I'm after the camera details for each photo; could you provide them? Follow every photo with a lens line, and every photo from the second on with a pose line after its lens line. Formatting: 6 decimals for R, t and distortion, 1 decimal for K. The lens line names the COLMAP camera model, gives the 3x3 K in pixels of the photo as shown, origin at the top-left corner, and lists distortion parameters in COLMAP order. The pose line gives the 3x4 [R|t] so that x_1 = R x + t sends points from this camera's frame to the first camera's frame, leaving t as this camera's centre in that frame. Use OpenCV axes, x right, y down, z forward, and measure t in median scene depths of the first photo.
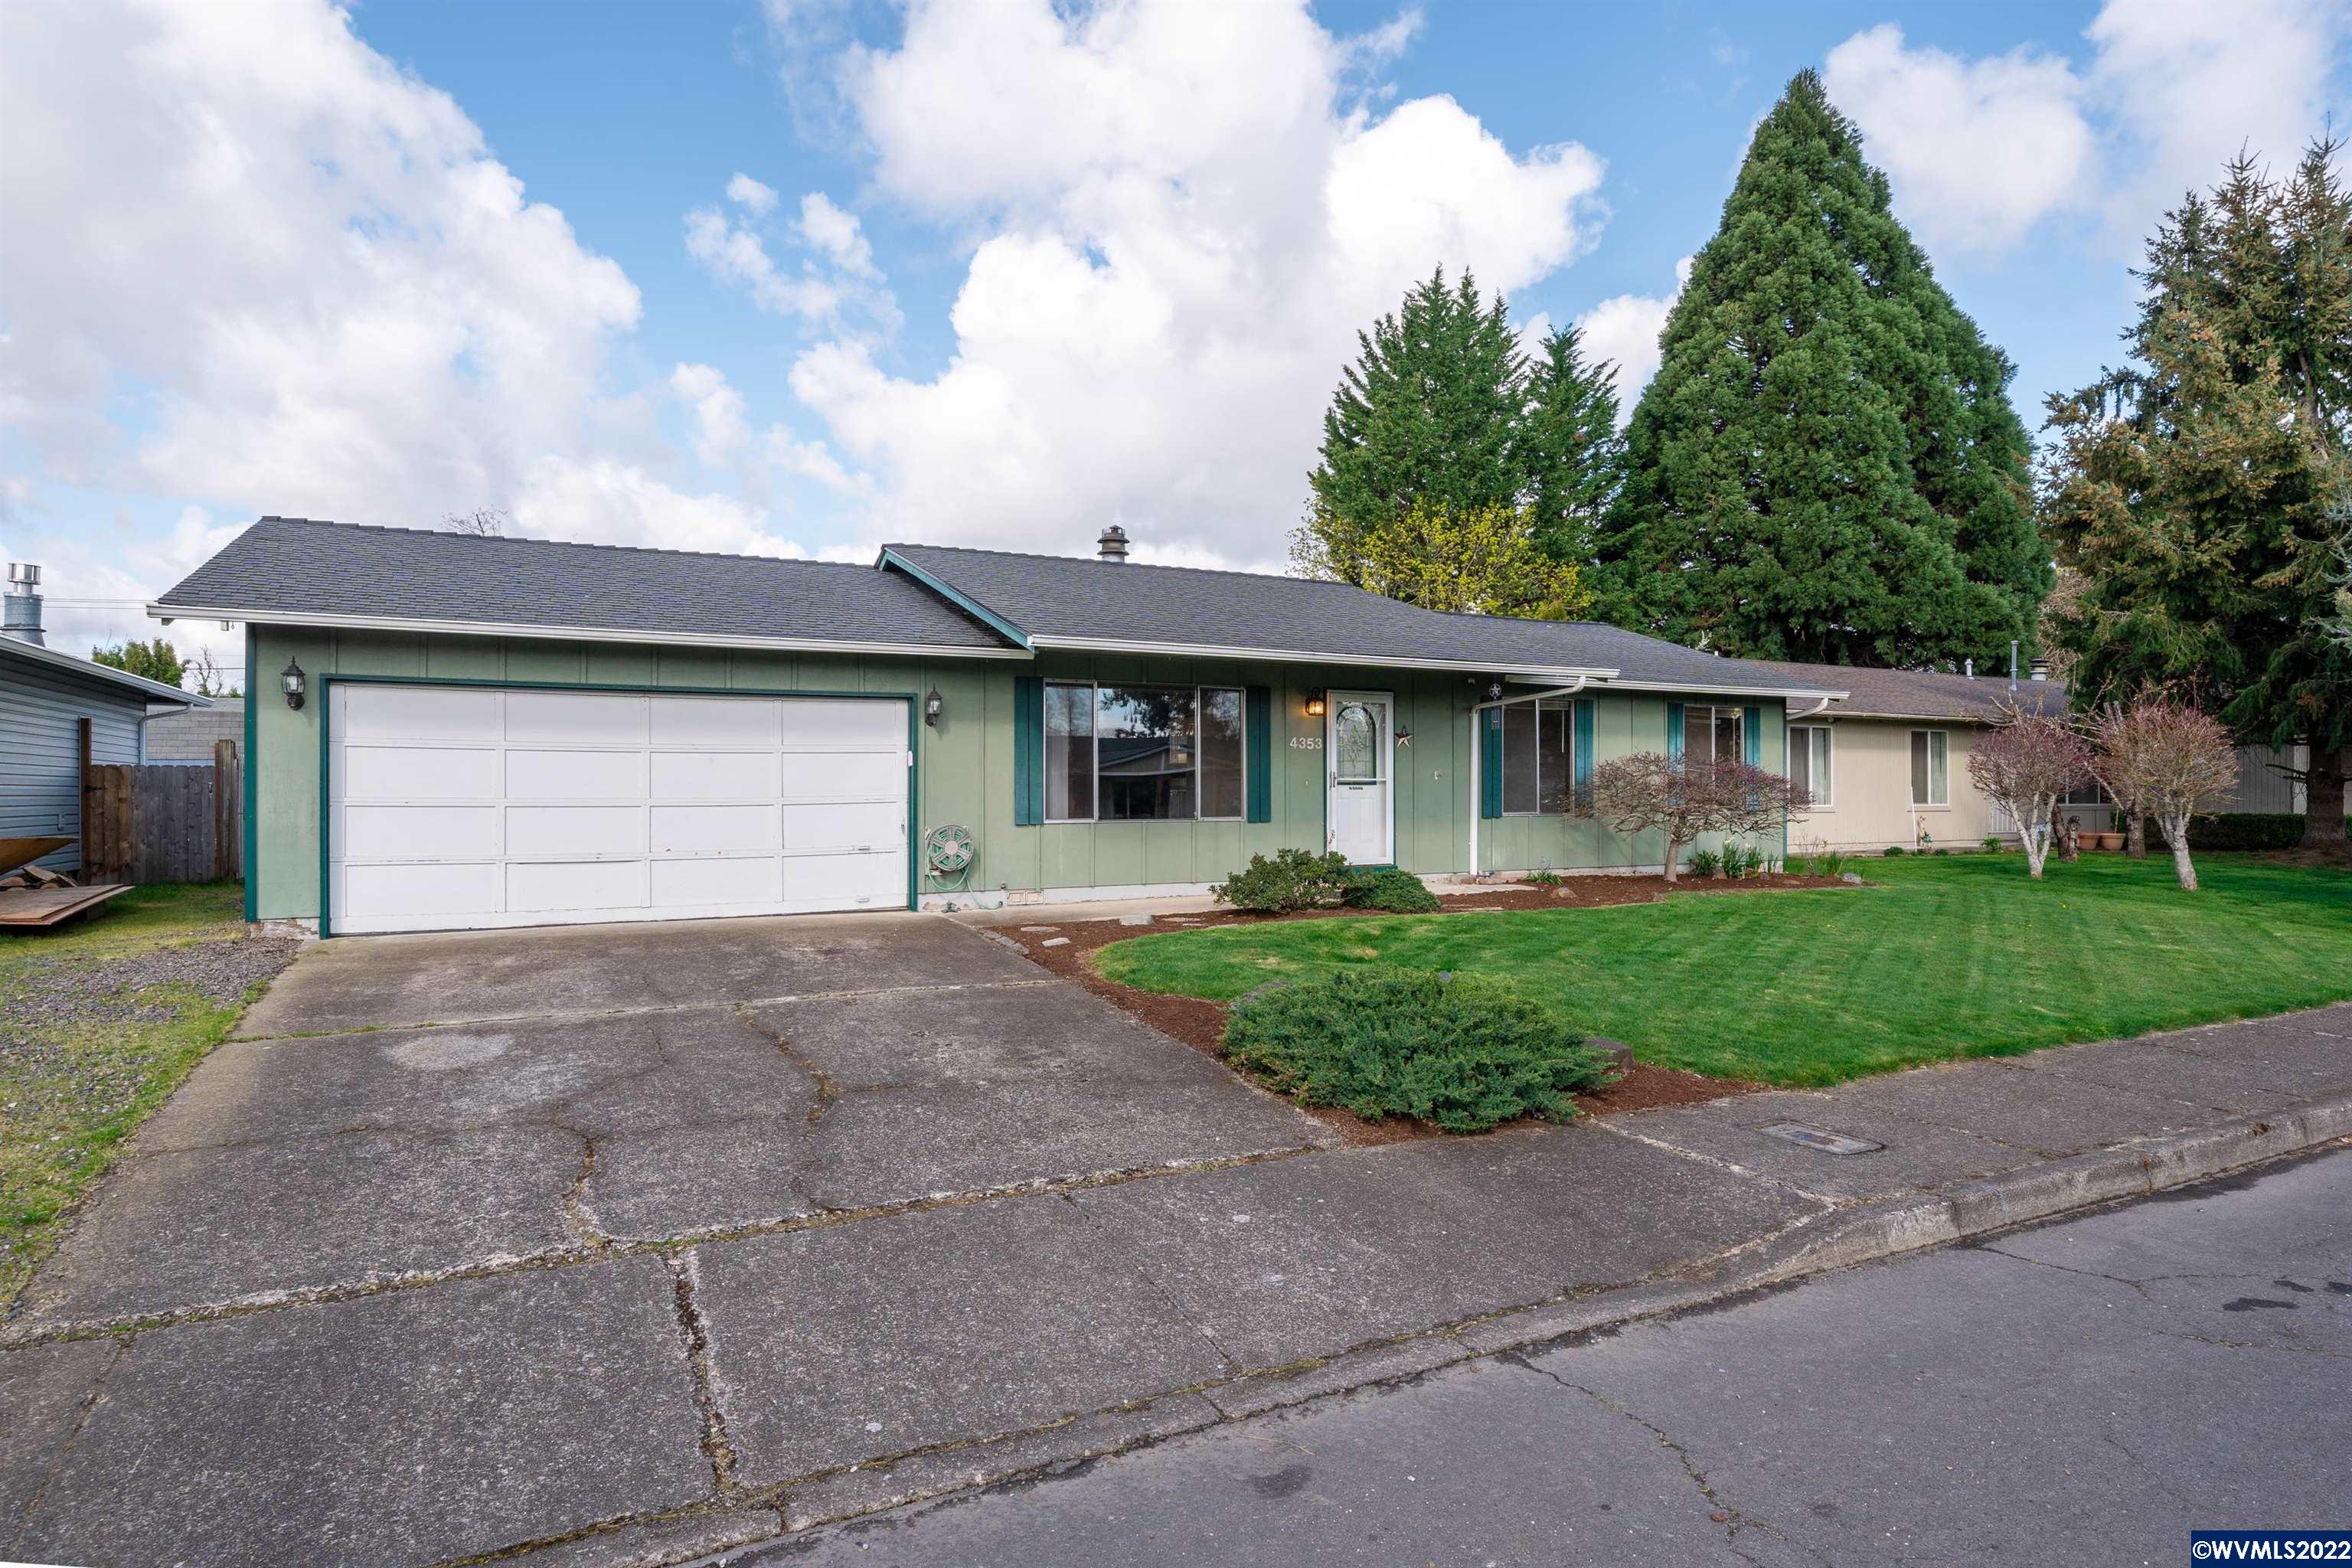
lens RADIAL K [[1273.5, 0, 1176.0], [0, 1273.5, 784.0], [0, 0, 1]] dist [0.003049, -0.000316]
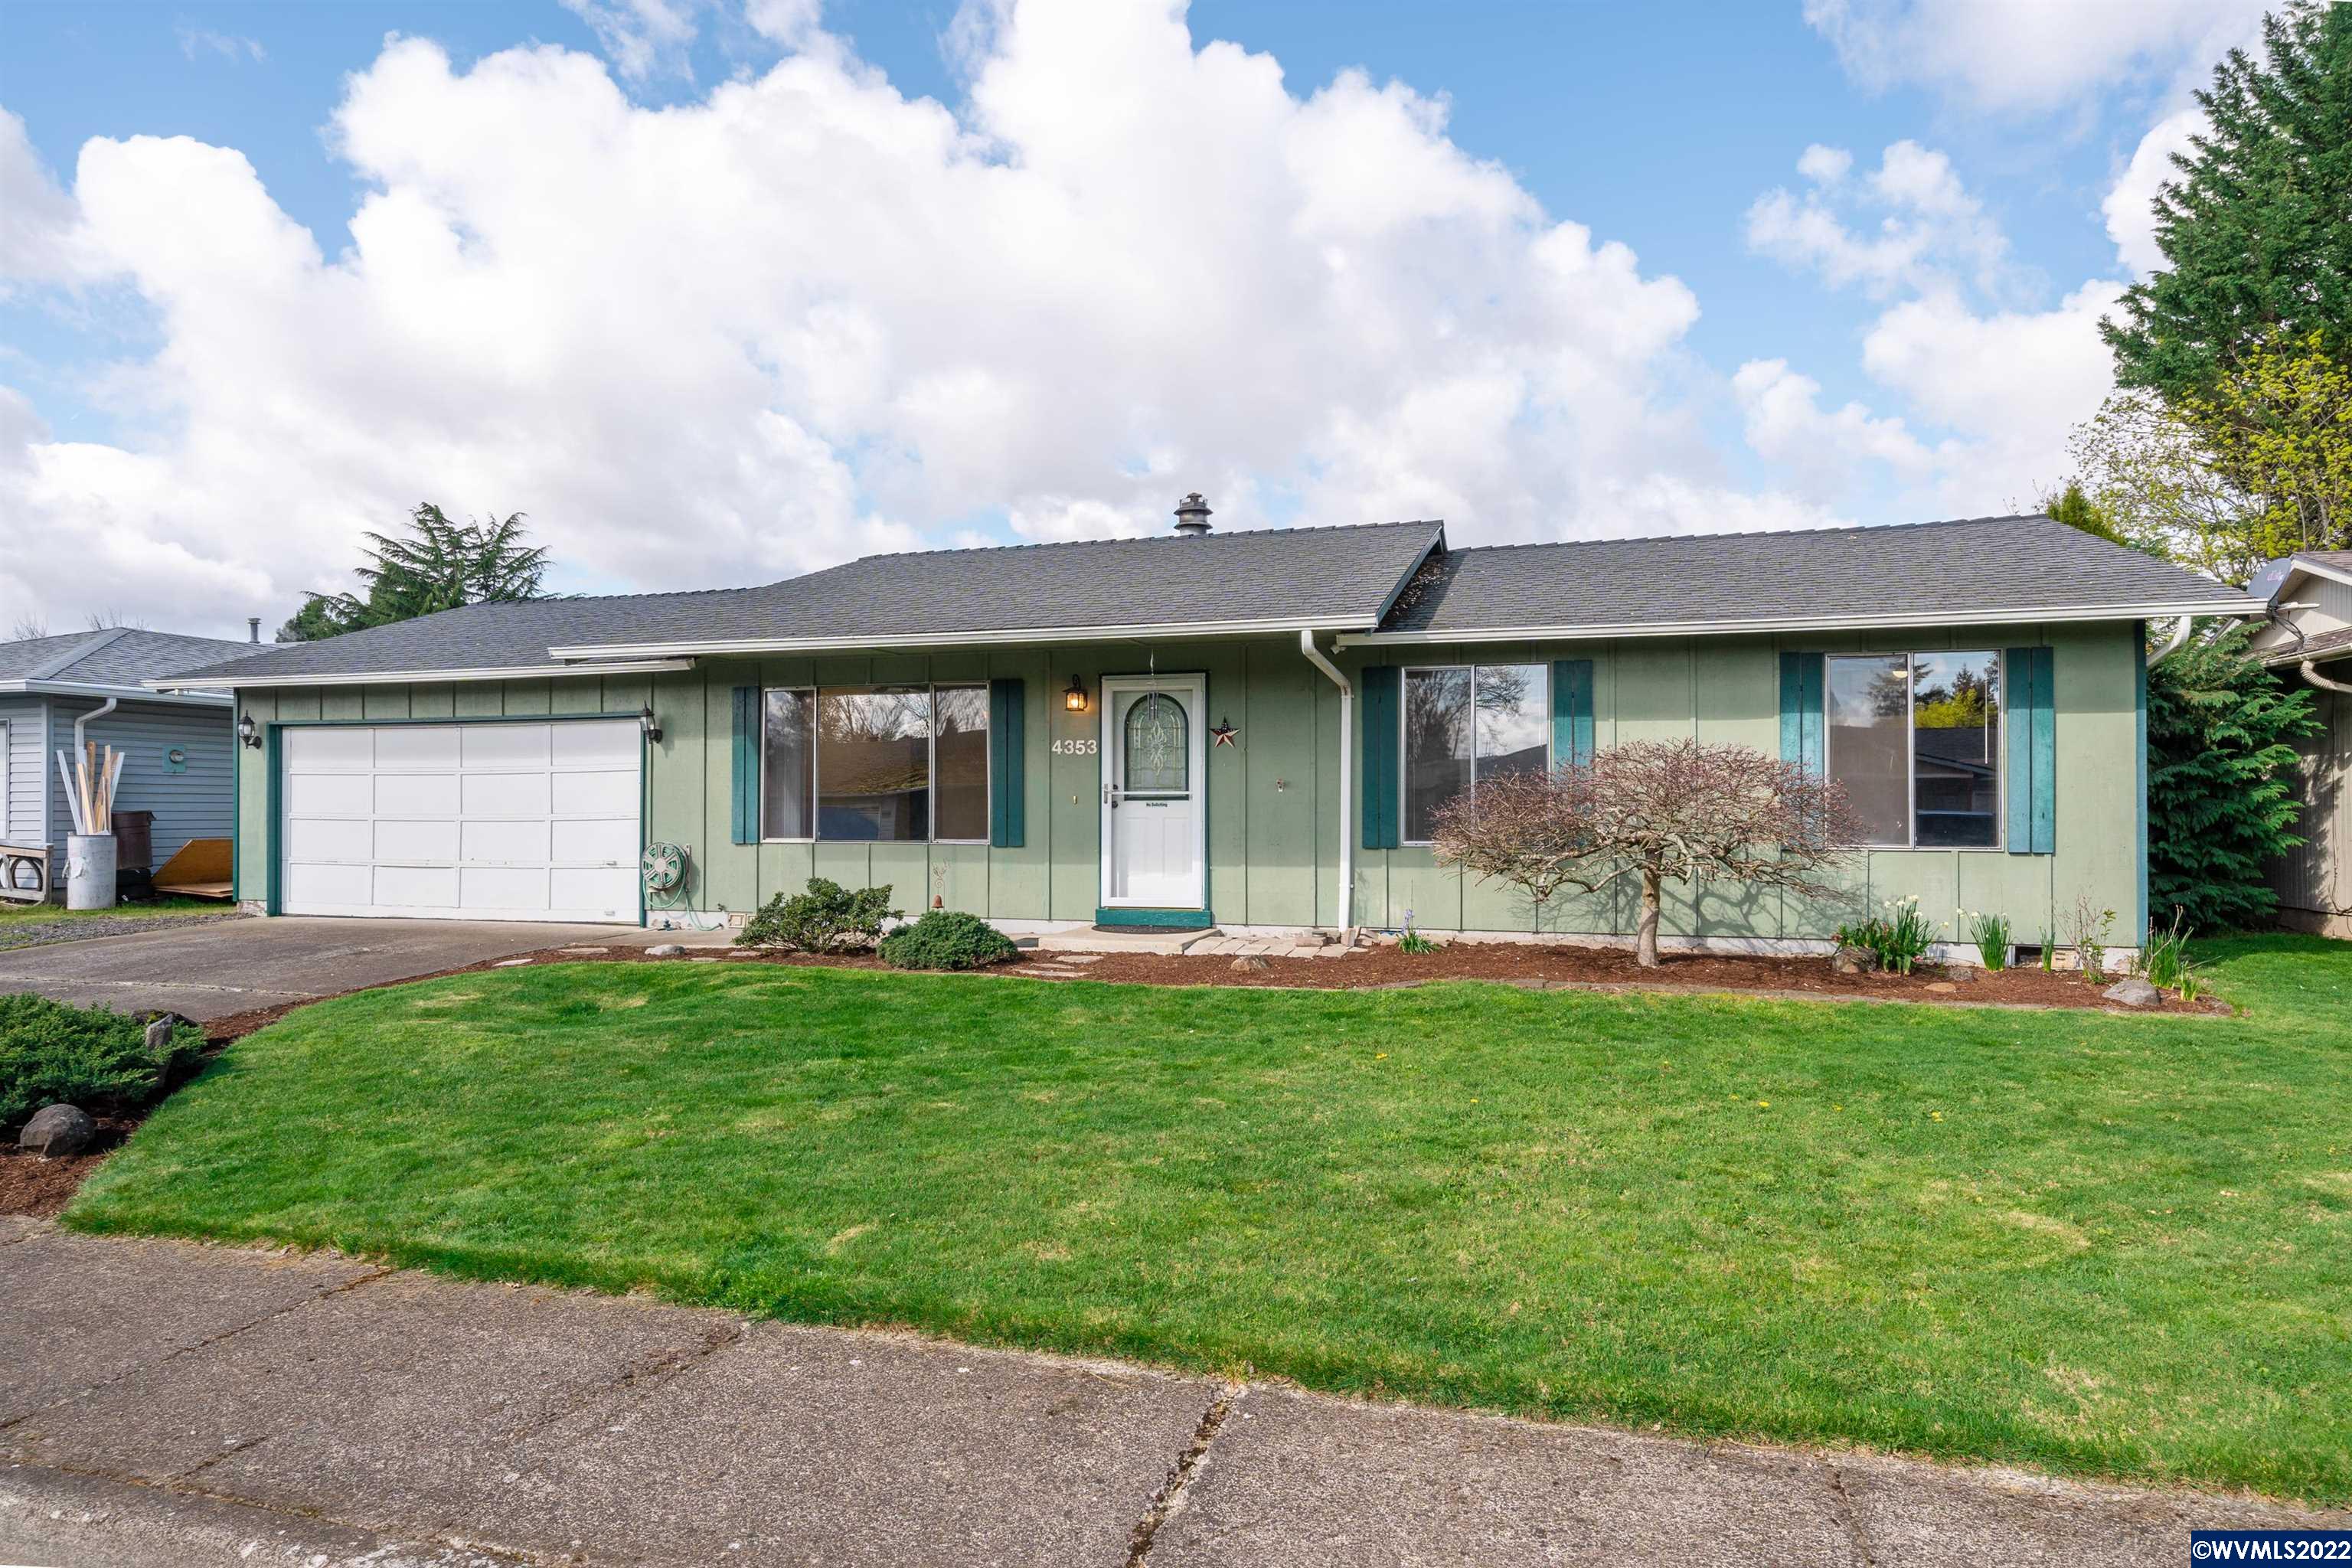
lens RADIAL K [[1360.0, 0, 1183.7], [0, 1360.0, 807.8], [0, 0, 1]] dist [0.021156, -0.028128]
pose [[0.715826, -0.000478, -0.698279, 0.275441], [0.002528, 0.999995, 0.001907, 0.001434], [0.698274, -0.003130, 0.715823, 0.169682]]
